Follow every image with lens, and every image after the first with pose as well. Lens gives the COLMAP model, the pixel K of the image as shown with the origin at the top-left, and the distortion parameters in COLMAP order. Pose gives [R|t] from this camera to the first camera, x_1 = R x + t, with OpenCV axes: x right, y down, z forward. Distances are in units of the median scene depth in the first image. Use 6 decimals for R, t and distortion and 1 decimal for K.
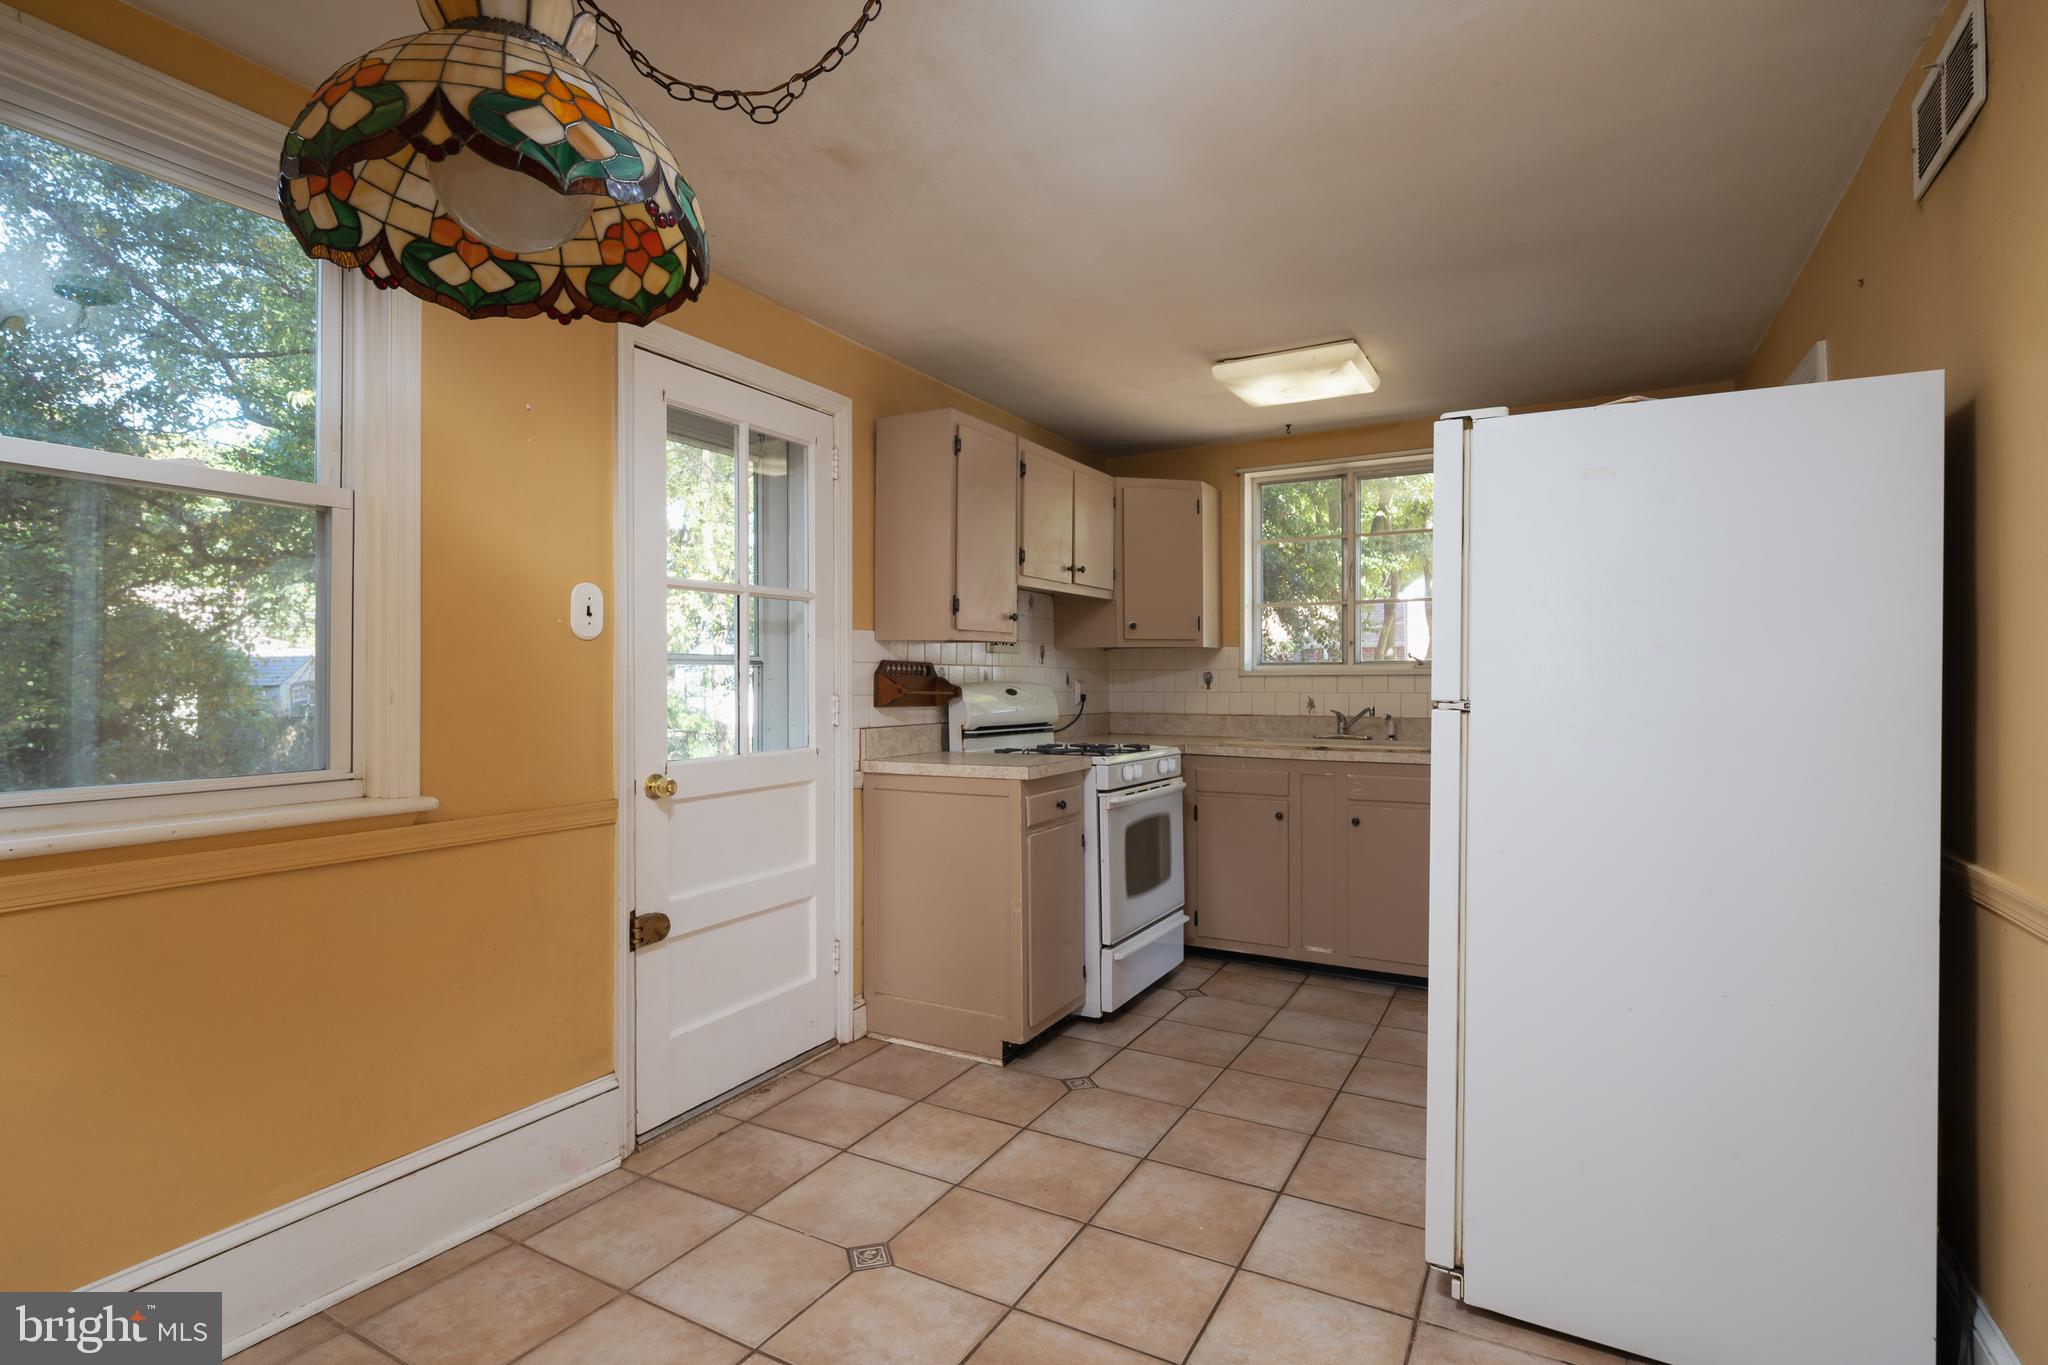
lens RADIAL K [[1015.6, 0, 1021.6], [0, 1015.6, 690.6], [0, 0, 1]] dist [-0.003767, -0.000082]
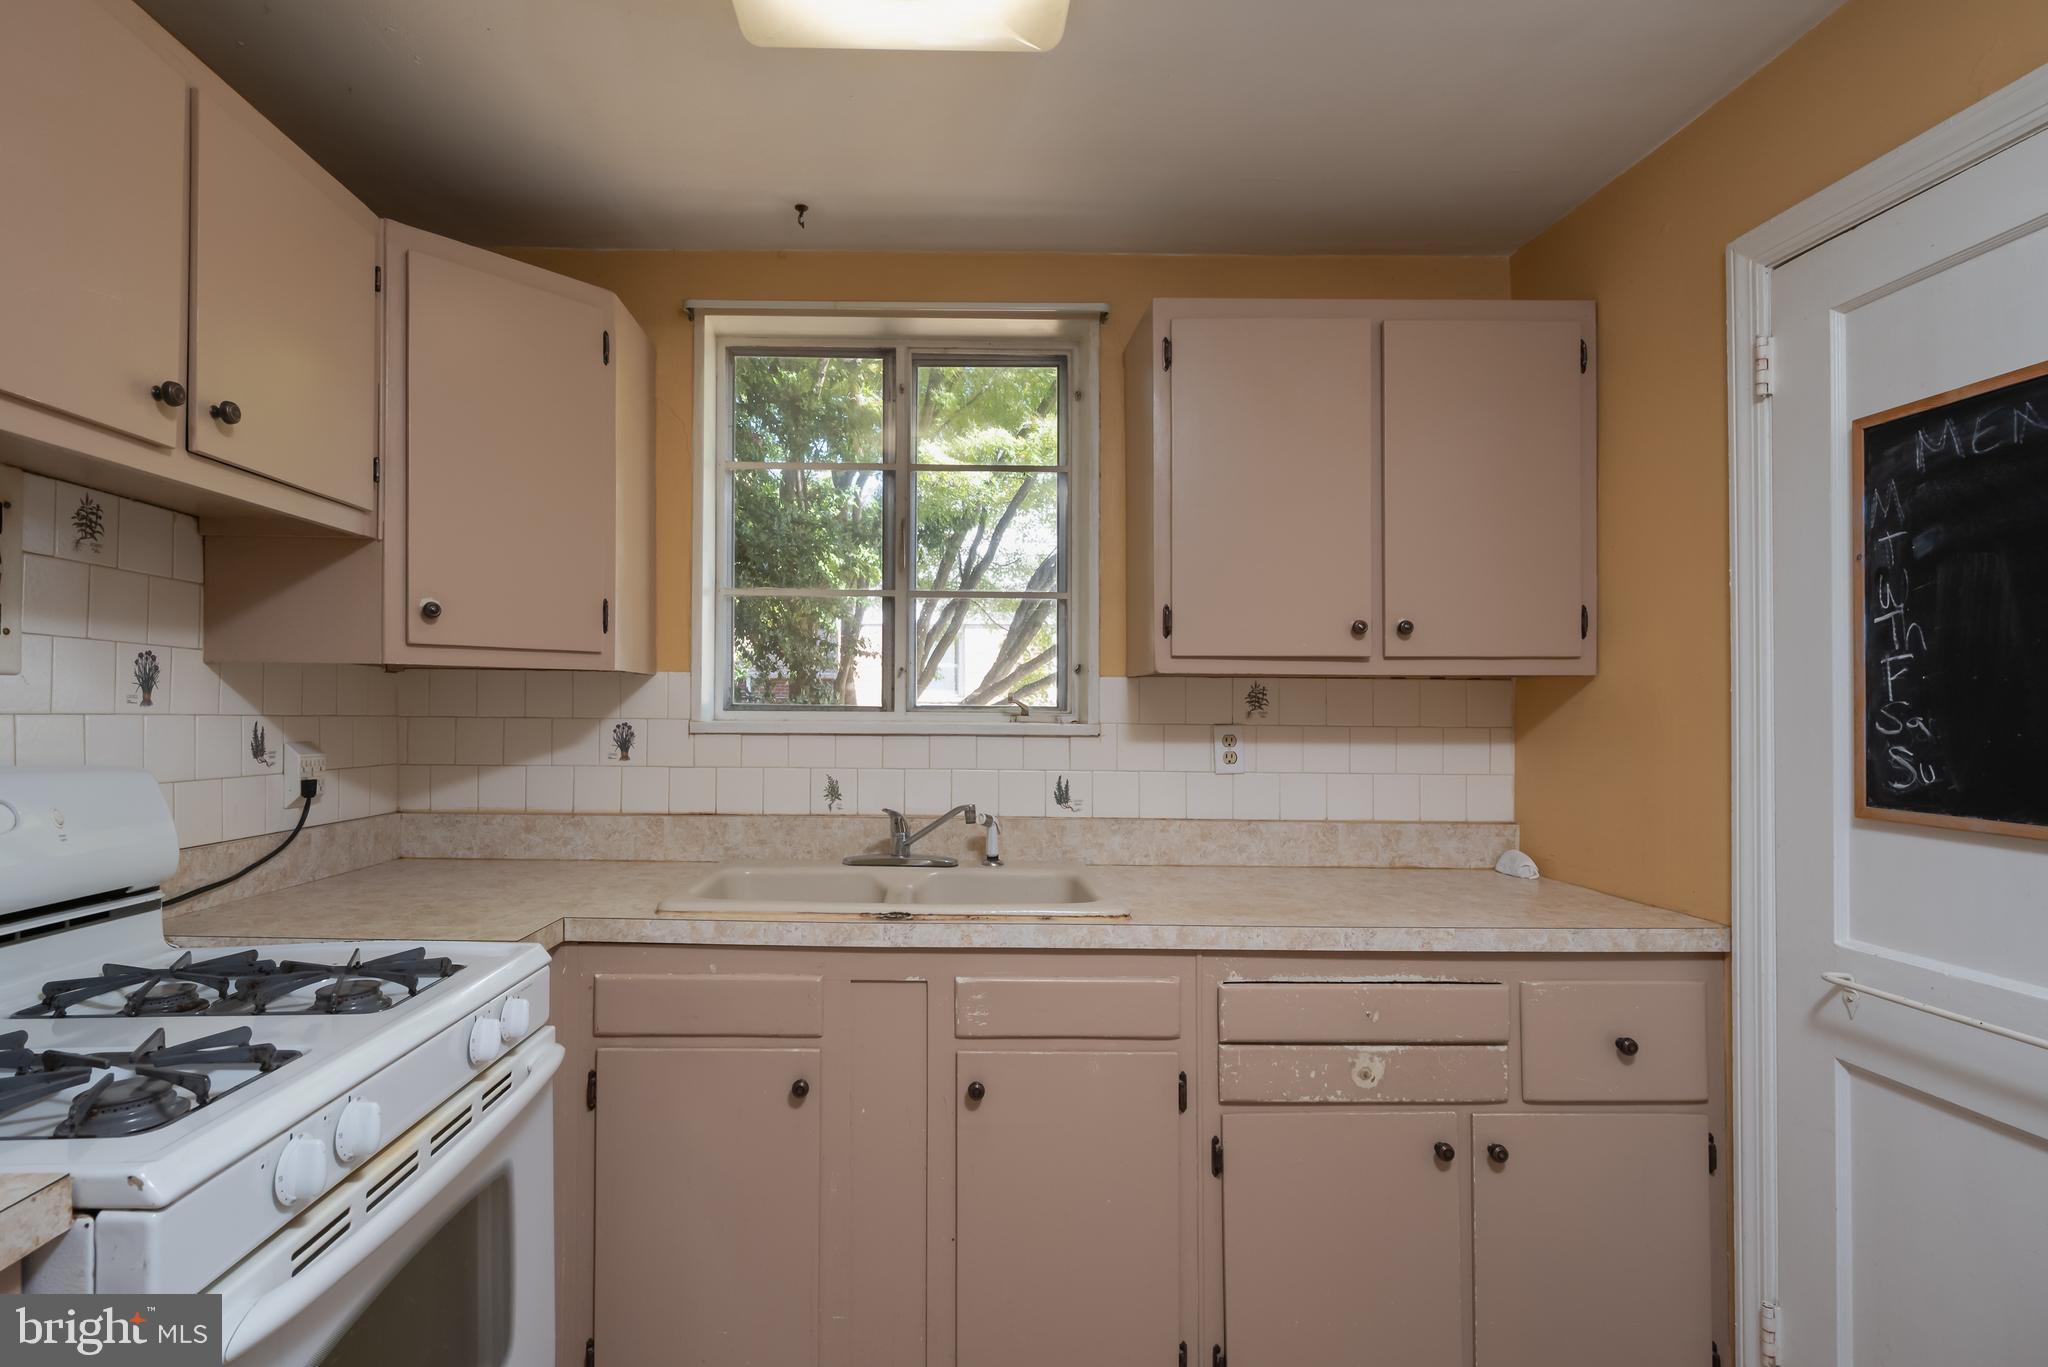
lens RADIAL K [[896.9, 0, 854.8], [0, 896.9, 705.2], [0, 0, 1]] dist [0.001885, -0.000089]
pose [[0.904088, 0.011784, 0.427184, 0.128893], [-0.008774, 0.999921, -0.009014, -0.030346], [-0.427256, 0.004401, 0.904120, 0.728174]]
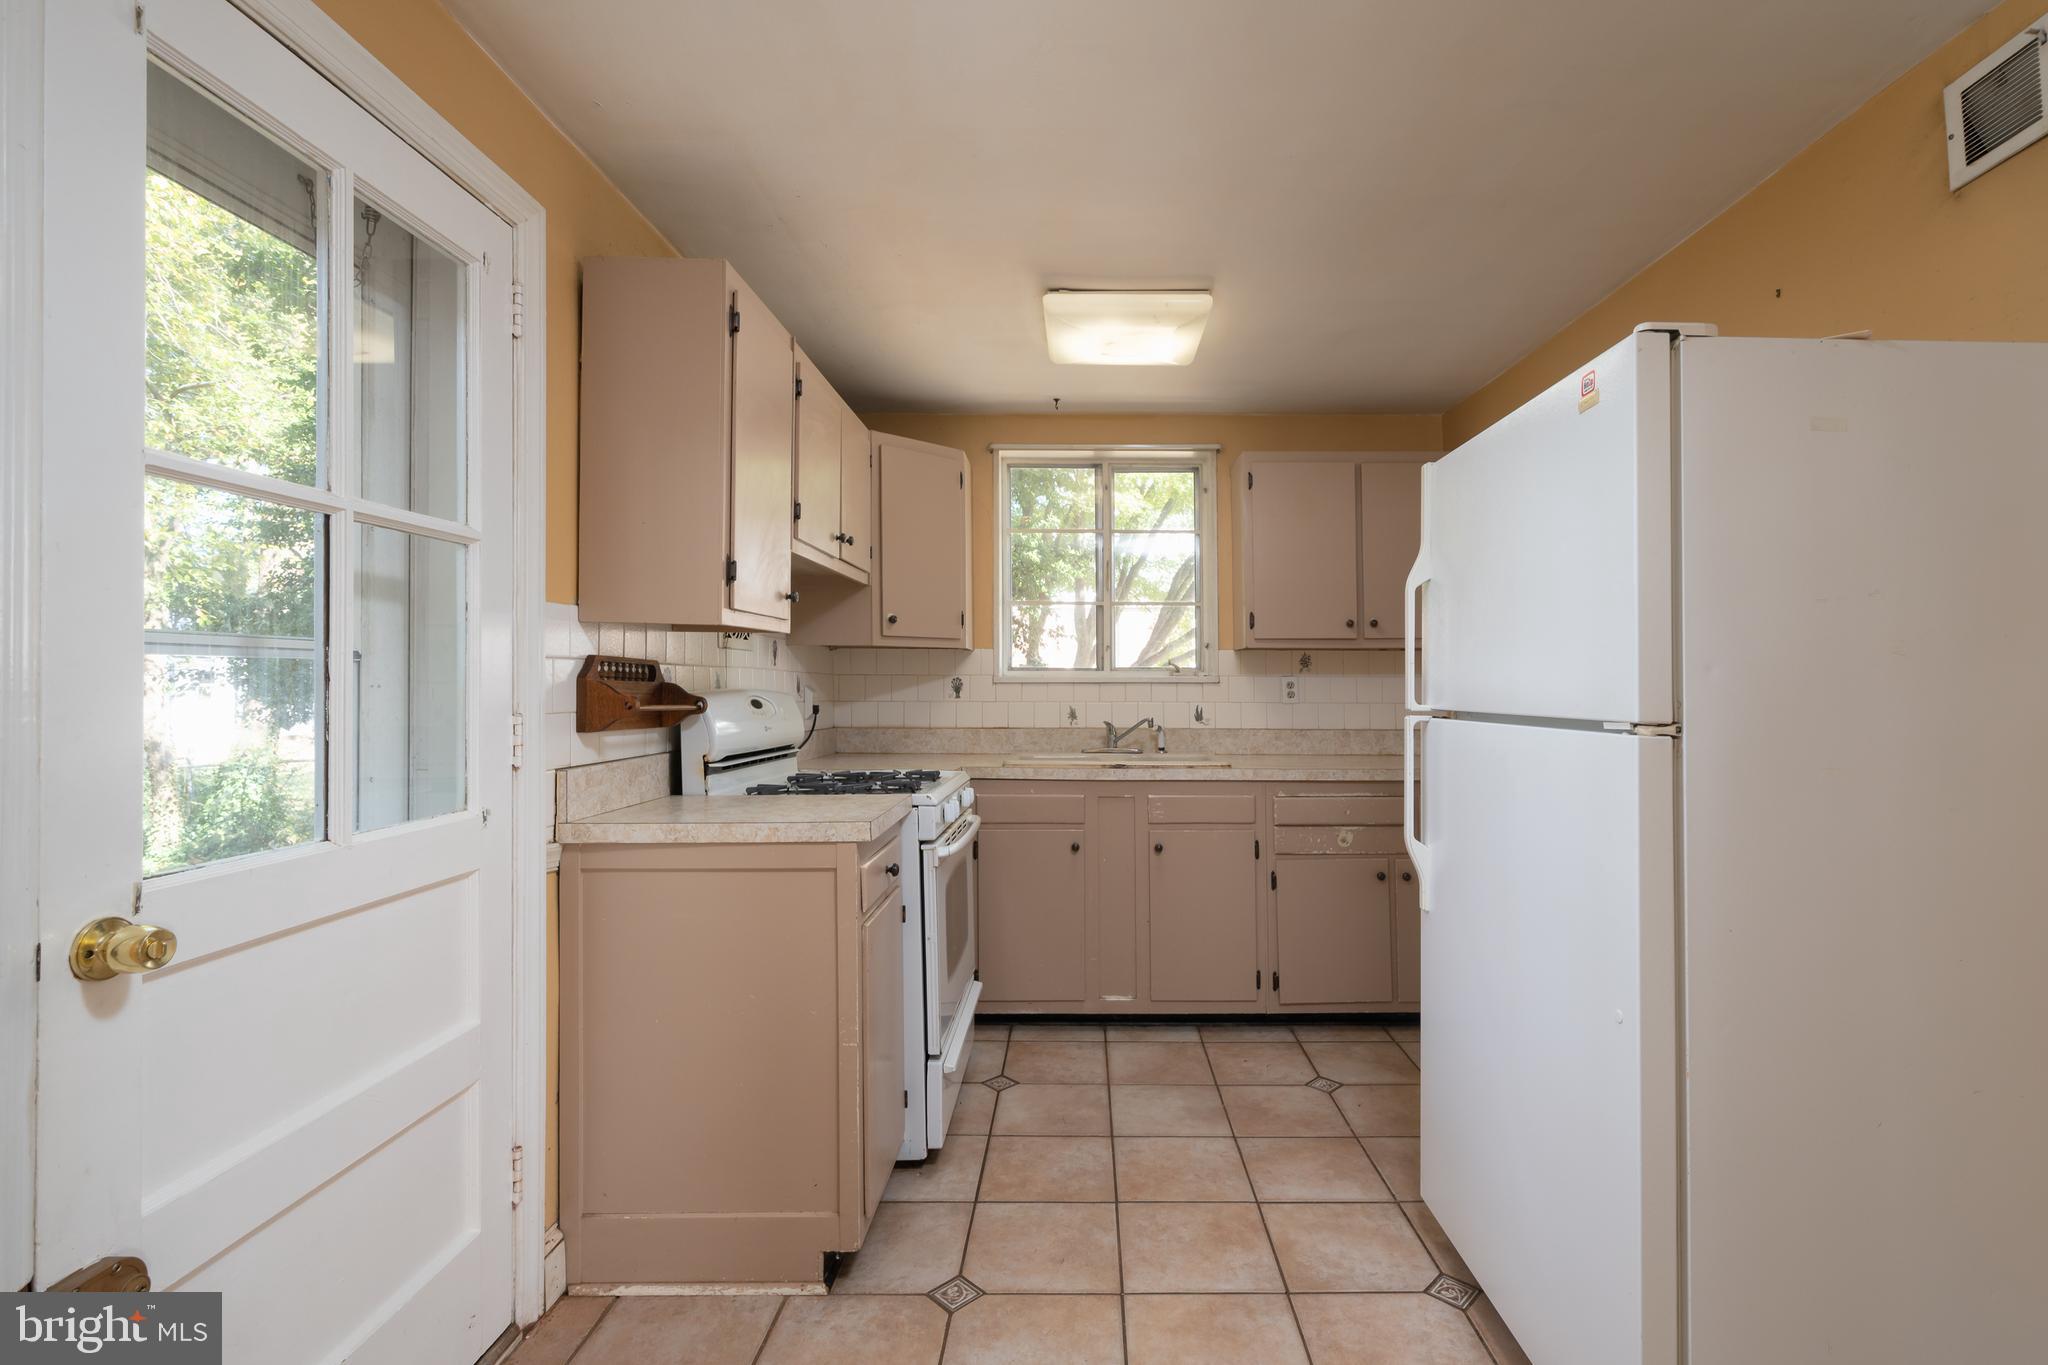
lens RADIAL K [[917.4, 0, 1042.0], [0, 917.4, 683.7], [0, 0, 1]] dist [0.000594, 0.000479]
pose [[0.878947, 0.004640, 0.476898, -0.153160], [0.000547, 0.999942, -0.010737, -0.006279], [-0.476920, 0.009698, 0.878893, 0.366843]]
